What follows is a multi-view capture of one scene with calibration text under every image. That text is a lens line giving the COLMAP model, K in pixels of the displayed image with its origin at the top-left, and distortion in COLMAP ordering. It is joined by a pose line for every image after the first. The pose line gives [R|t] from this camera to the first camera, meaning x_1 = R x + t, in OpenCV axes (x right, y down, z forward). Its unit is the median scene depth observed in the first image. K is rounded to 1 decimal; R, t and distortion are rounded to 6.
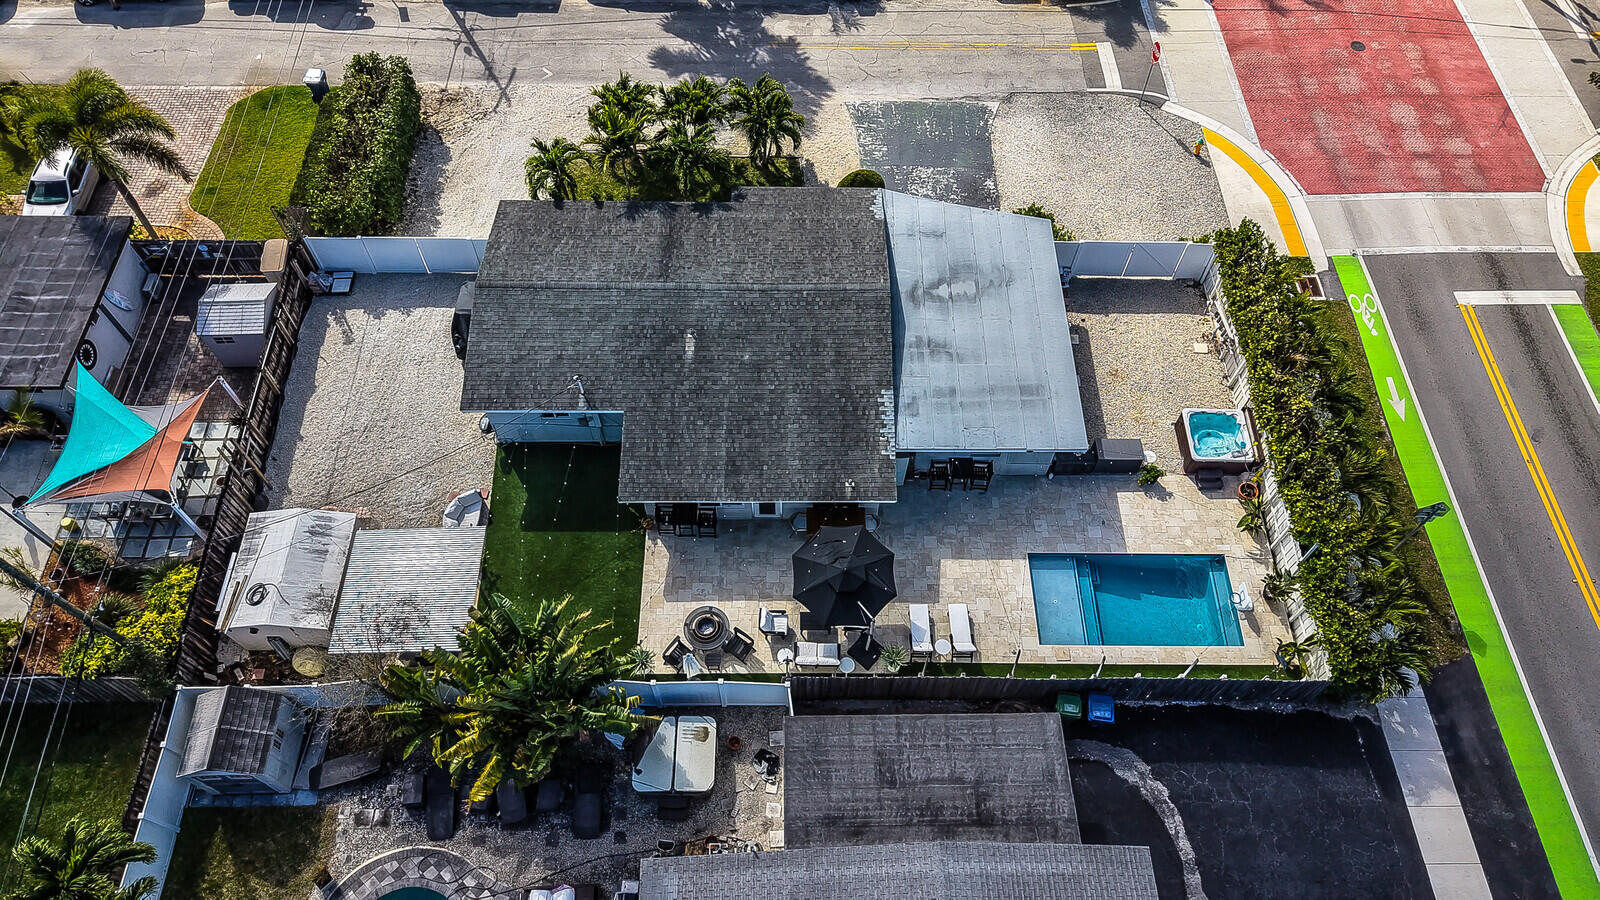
lens RADIAL K [[1081.4, 0, 797.6], [0, 1081.4, 440.6], [0, 0, 1]] dist [0.003538, -0.000879]
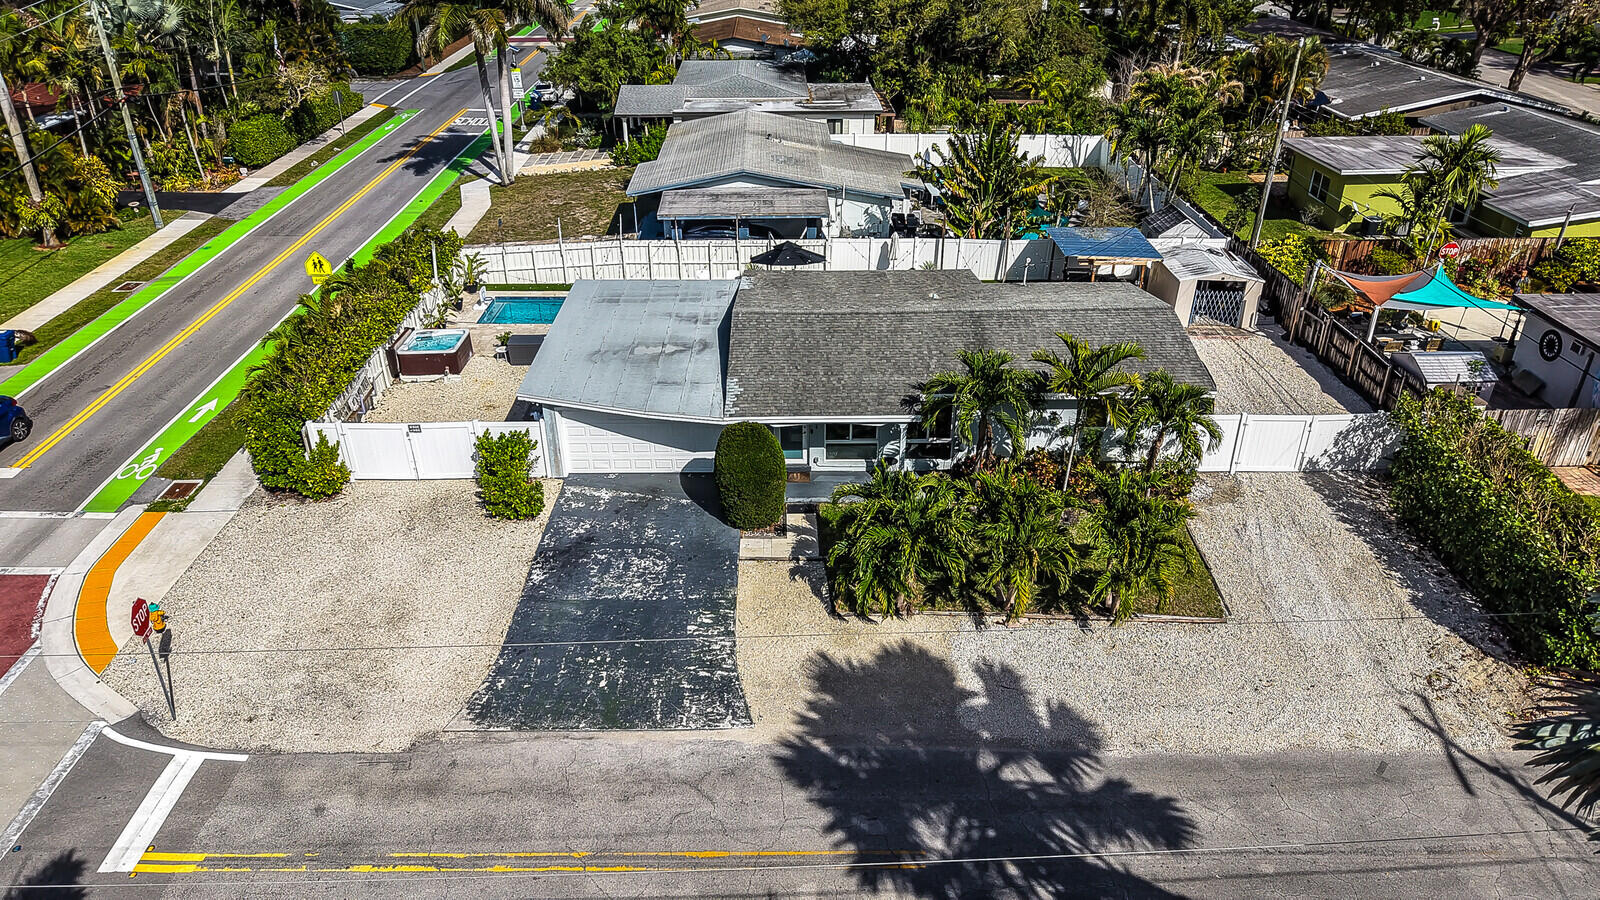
lens RADIAL K [[1081.4, 0, 797.5], [0, 1081.4, 456.5], [0, 0, 1]] dist [0.003538, -0.000879]
pose [[-0.999998, -0.000704, -0.001679, 0.026050], [-0.001716, 0.056475, 0.998403, -0.922857], [-0.000608, 0.998404, -0.056476, 1.012097]]
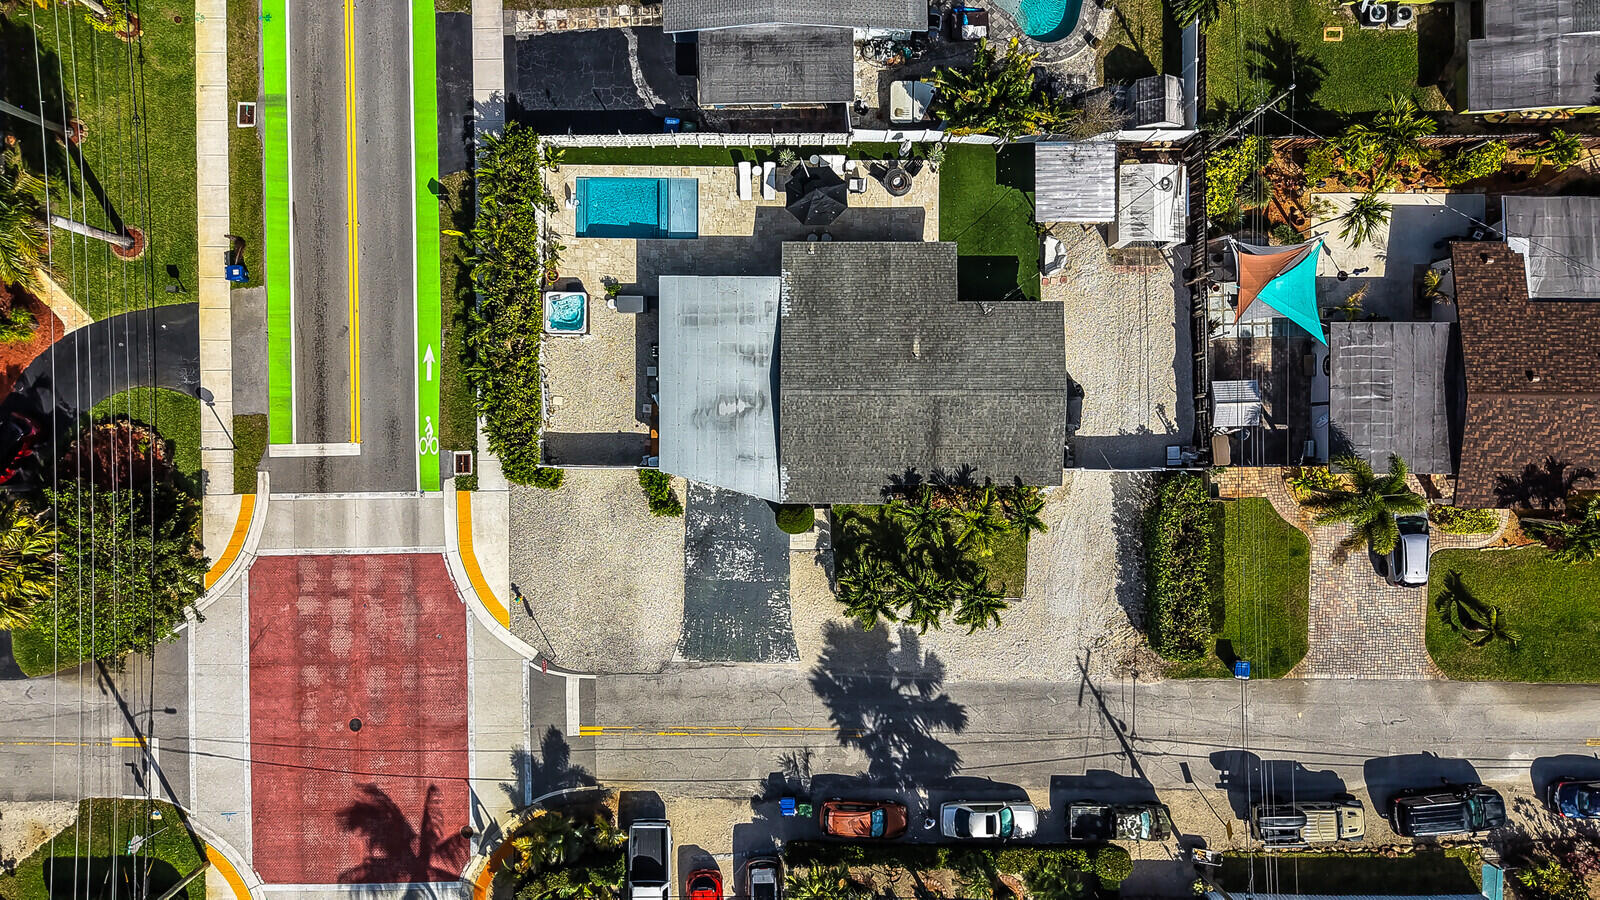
lens RADIAL K [[1081.4, 0, 803.1], [0, 1081.4, 442.7], [0, 0, 1]] dist [0.003538, -0.000879]
pose [[-0.999974, -0.007116, 0.000858, 0.045789], [0.006526, -0.854324, 0.519699, -0.816652], [-0.002965, 0.519692, 0.854349, -0.171881]]
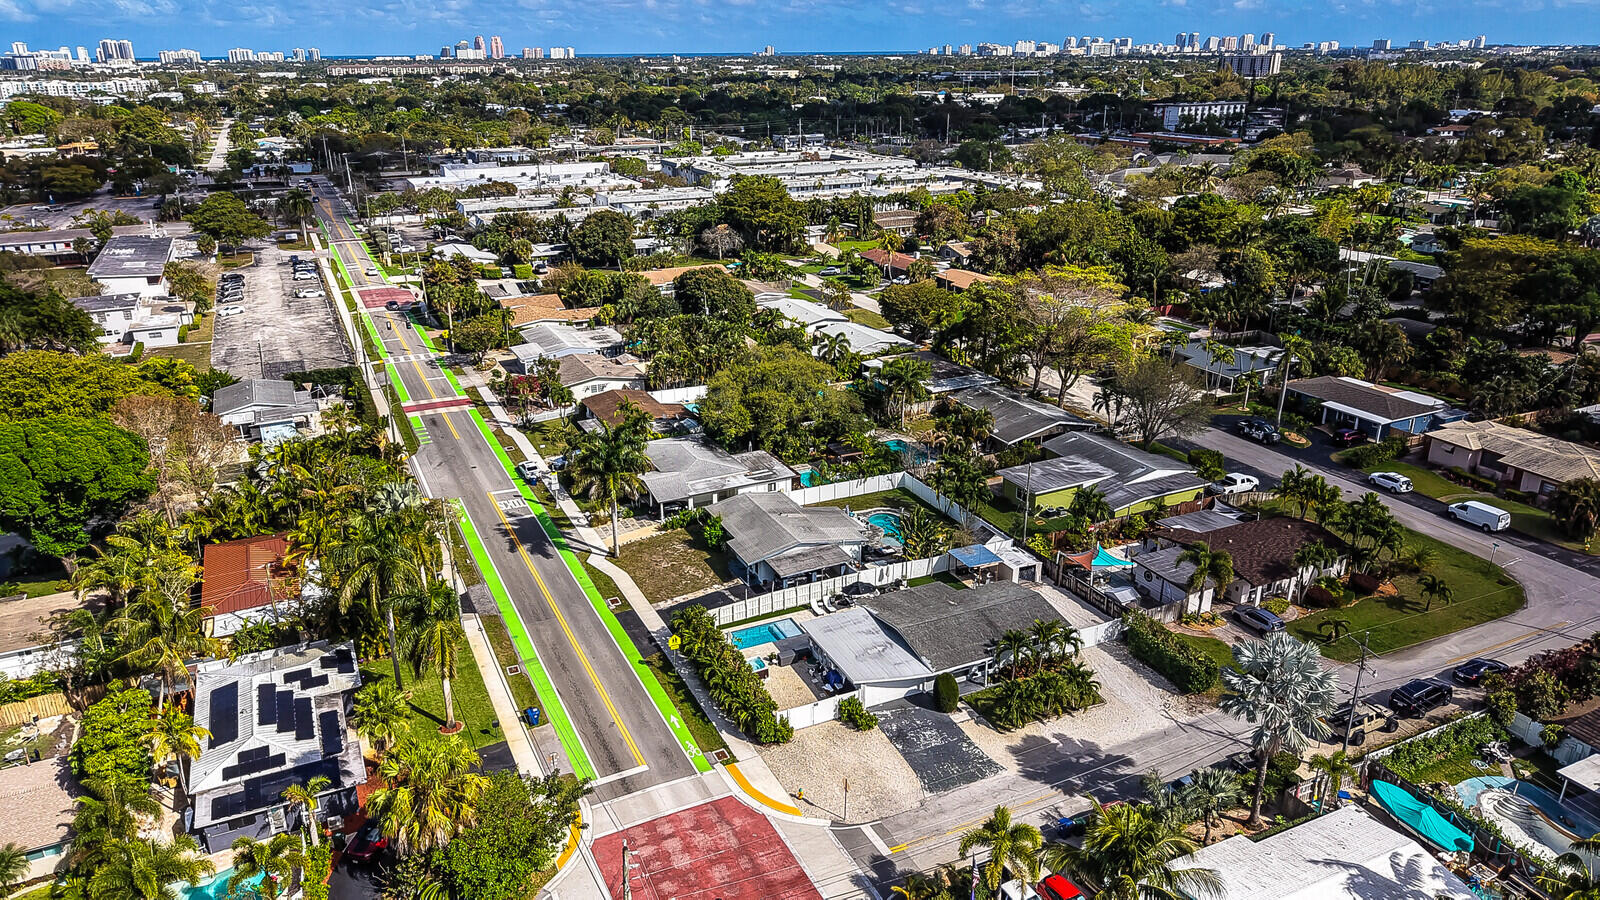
lens RADIAL K [[1081.4, 0, 800.8], [0, 1081.4, 442.9], [0, 0, 1]] dist [0.003538, -0.000879]
pose [[-0.906684, 0.144839, -0.396163, 1.006581], [-0.357464, 0.234750, 0.903942, -2.002486], [0.223926, 0.961205, -0.161069, 0.806546]]
